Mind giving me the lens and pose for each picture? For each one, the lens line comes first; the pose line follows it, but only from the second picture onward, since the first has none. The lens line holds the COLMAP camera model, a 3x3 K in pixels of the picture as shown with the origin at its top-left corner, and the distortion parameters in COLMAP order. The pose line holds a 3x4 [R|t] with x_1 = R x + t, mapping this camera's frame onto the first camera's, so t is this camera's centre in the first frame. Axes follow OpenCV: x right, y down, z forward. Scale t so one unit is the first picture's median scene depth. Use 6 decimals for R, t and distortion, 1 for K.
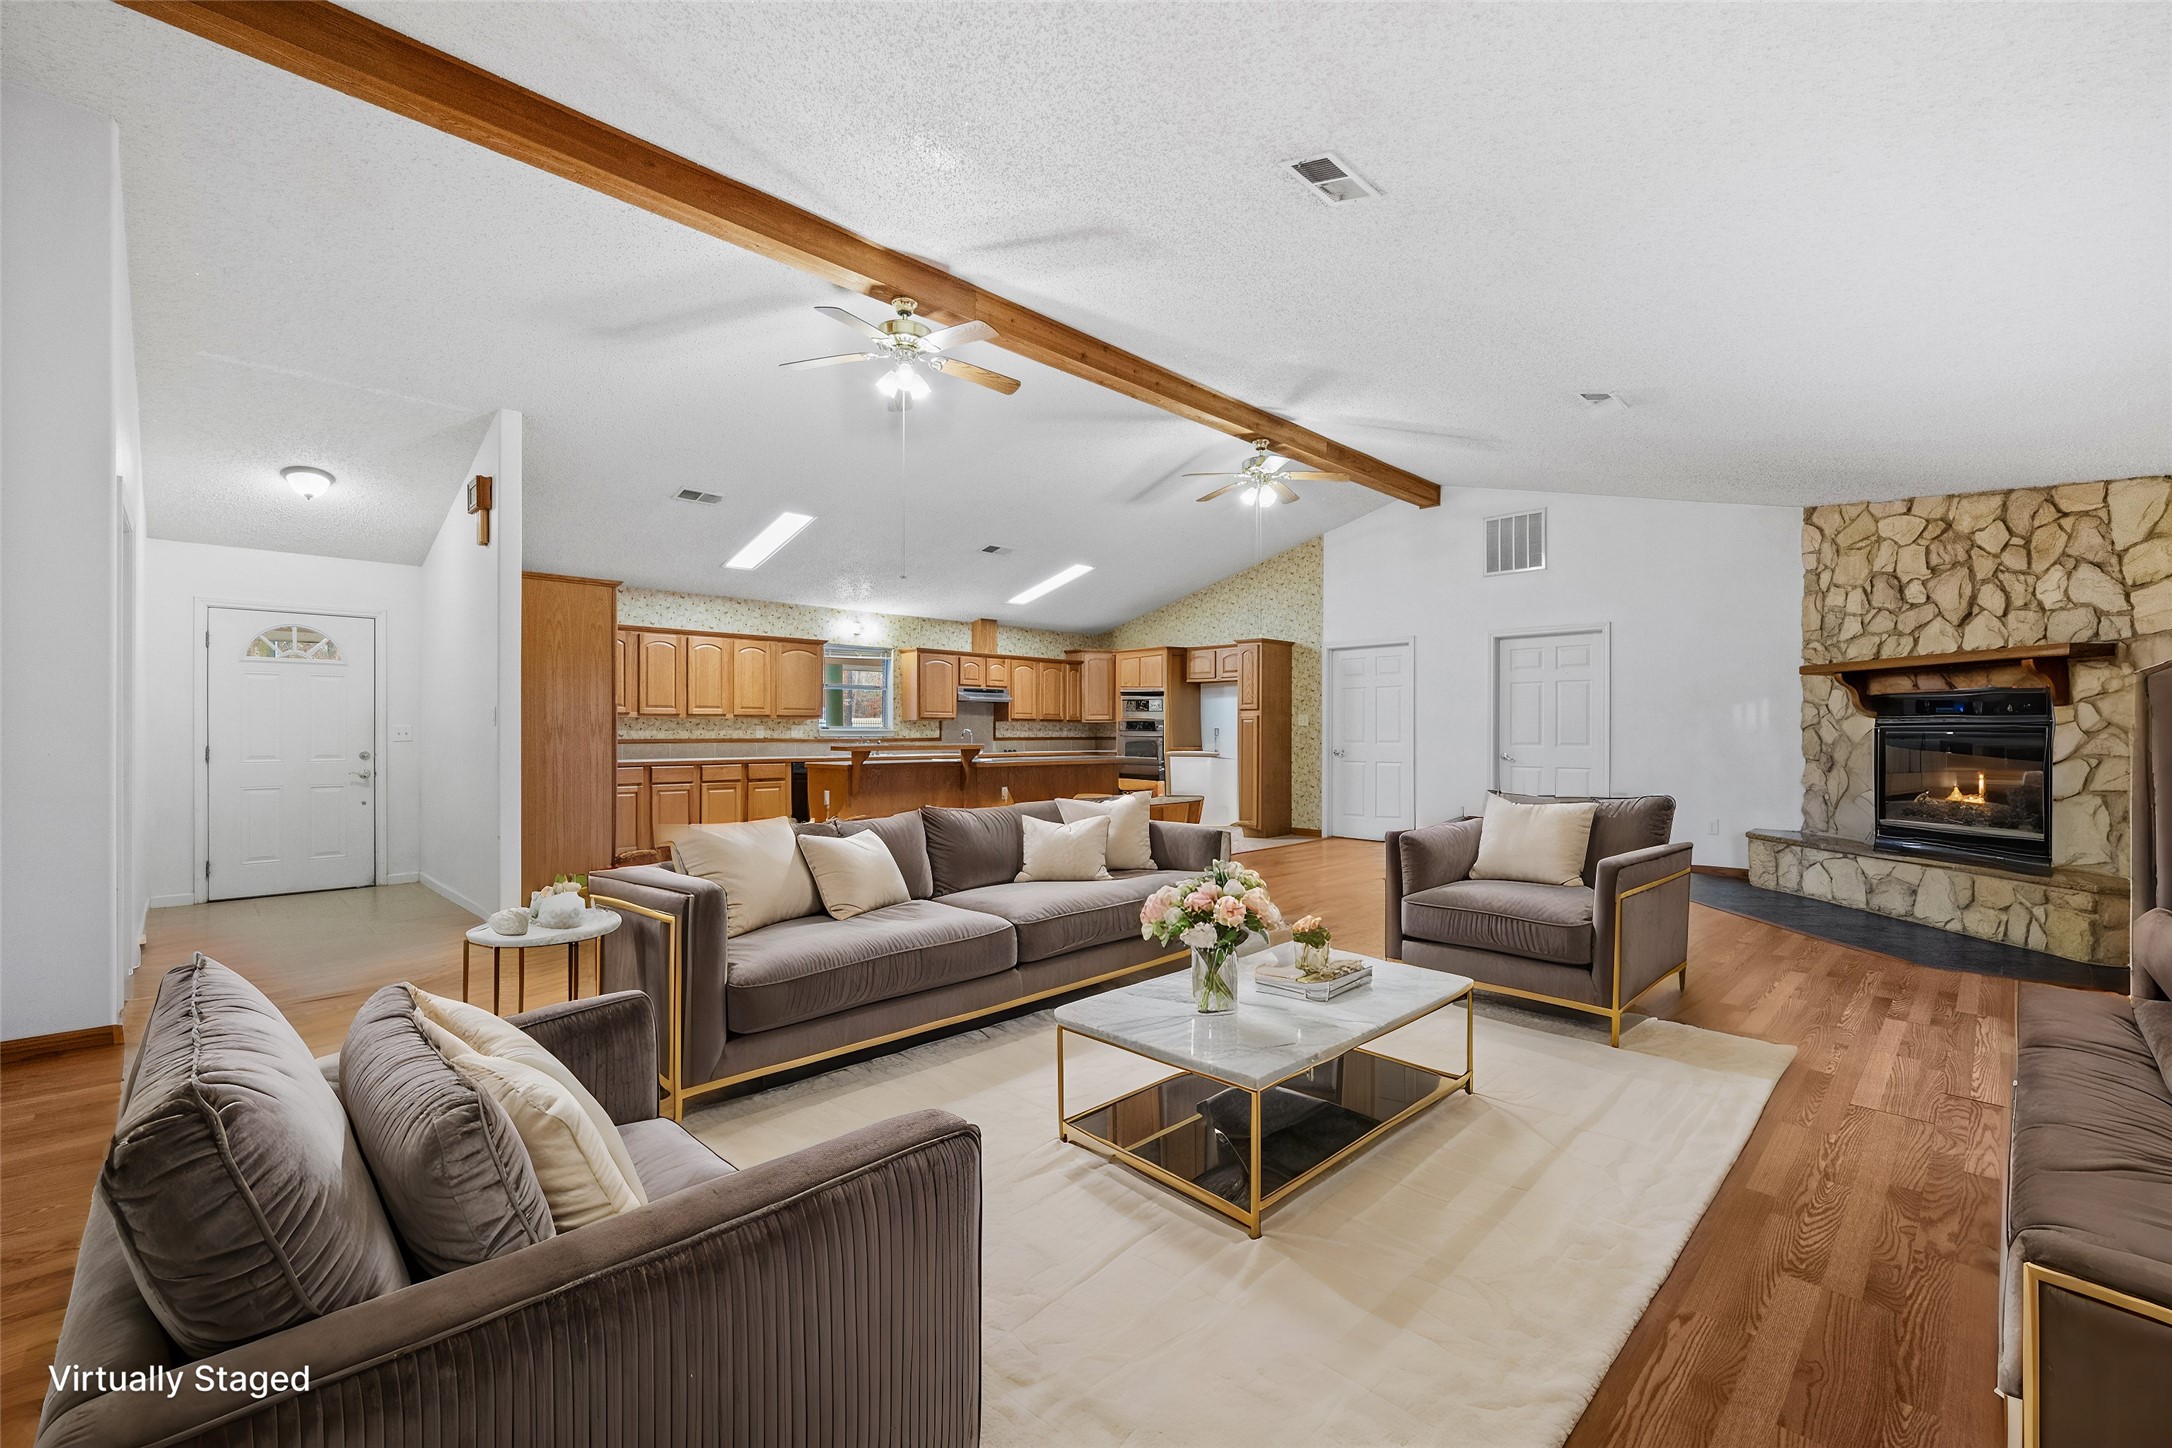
lens RADIAL K [[897.0, 0, 1075.7], [0, 897.0, 735.5], [0, 0, 1]] dist [0.001444, -0.001177]
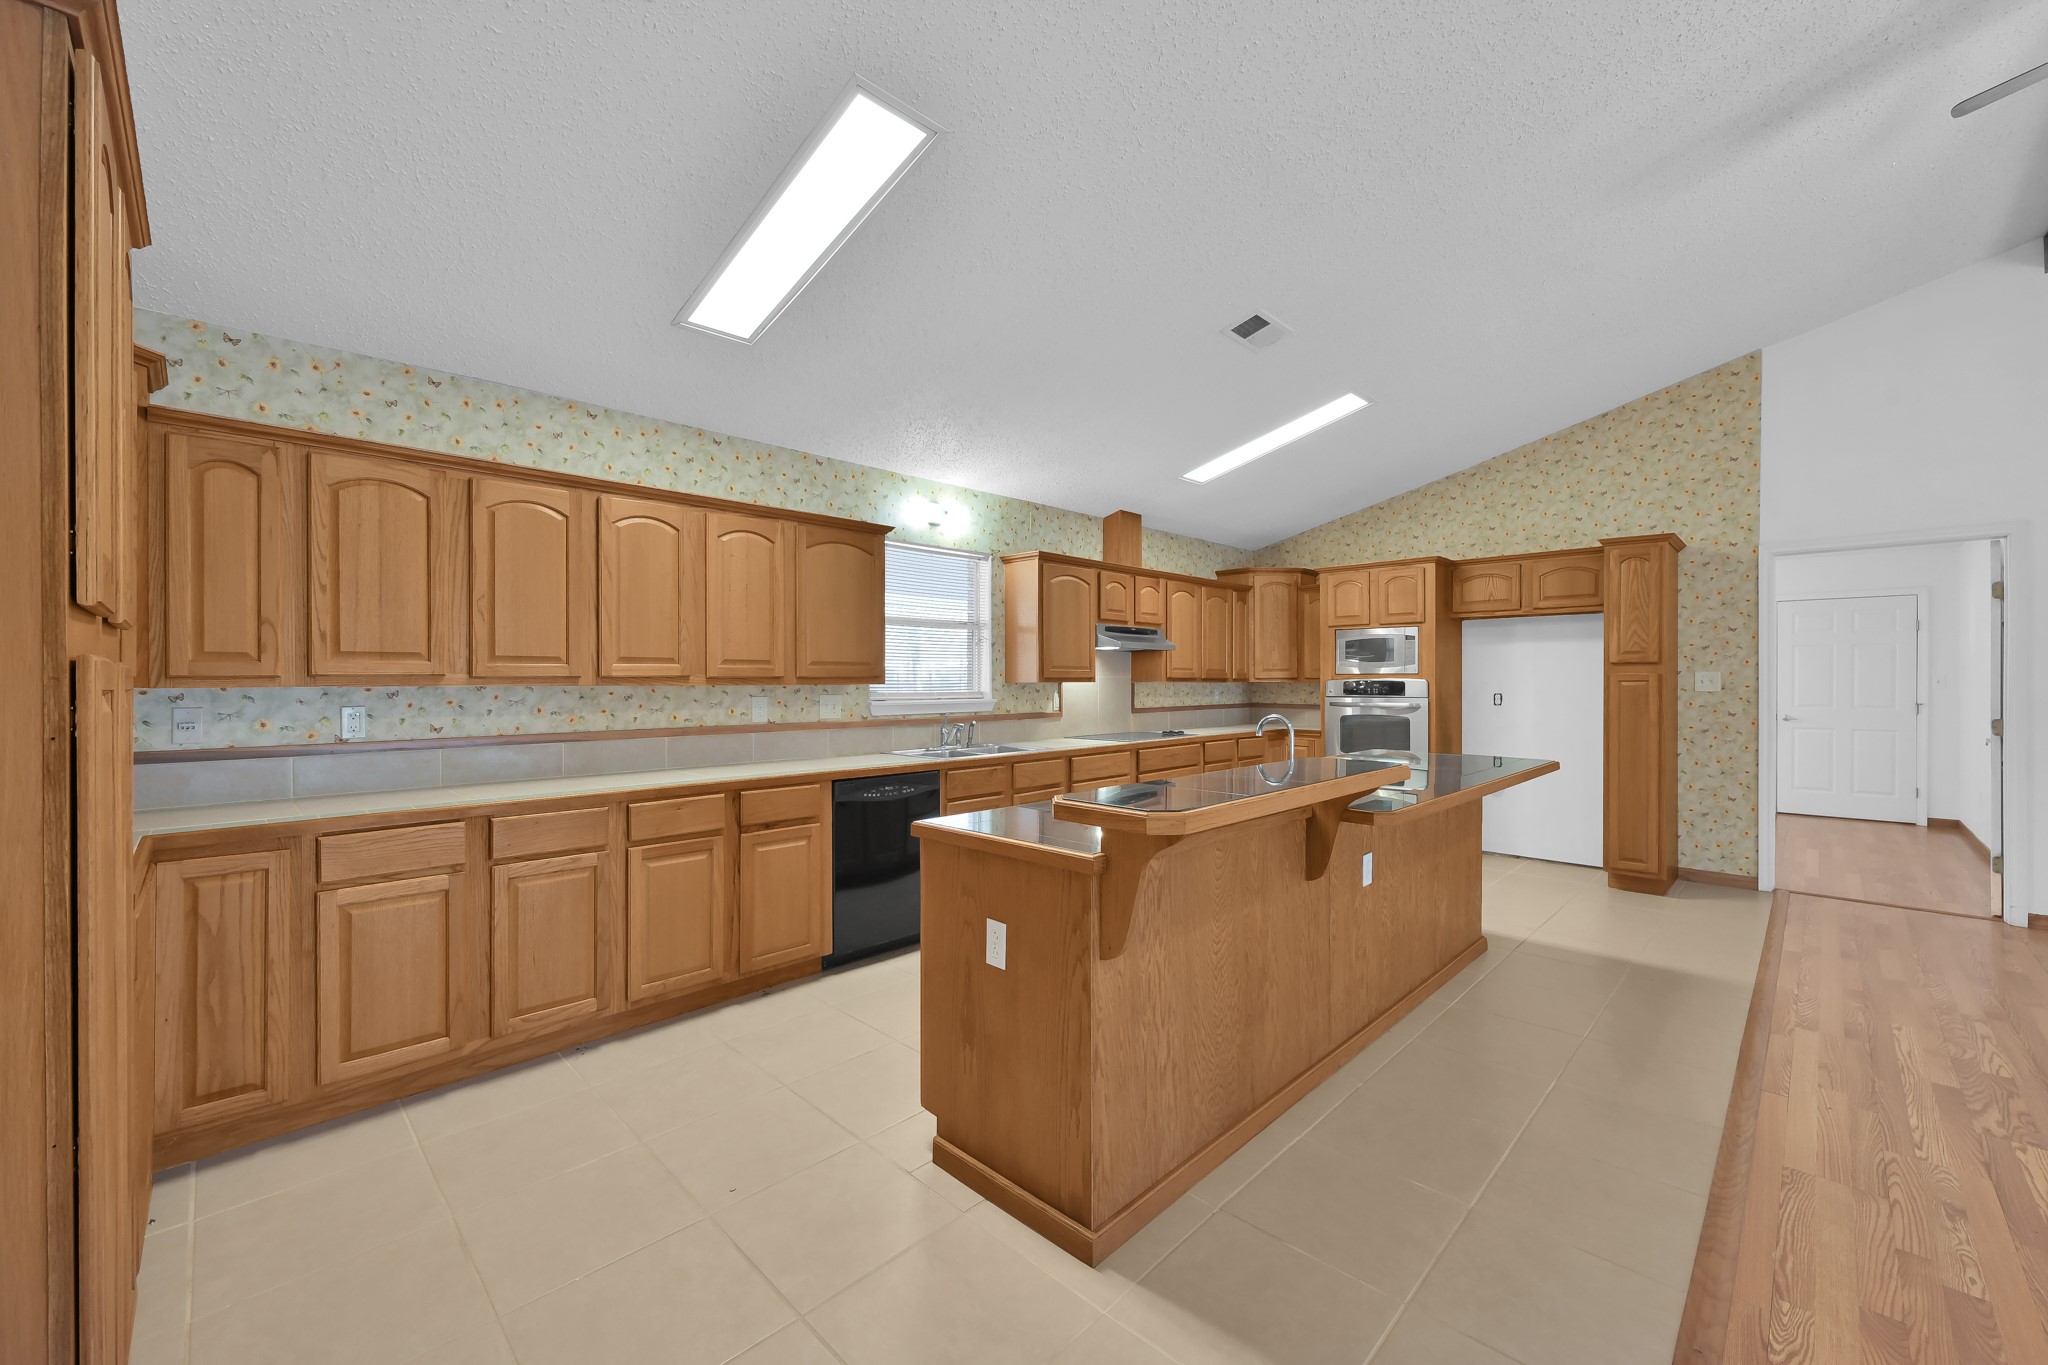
lens RADIAL K [[808.9, 0, 1014.1], [0, 808.9, 679.5], [0, 0, 1]] dist [-0.001711, -0.000179]
pose [[0.999941, -0.001291, 0.010802, -0.247406], [0.001343, 0.999988, -0.004801, -0.021326], [-0.010795, 0.004815, 0.999930, 0.634227]]
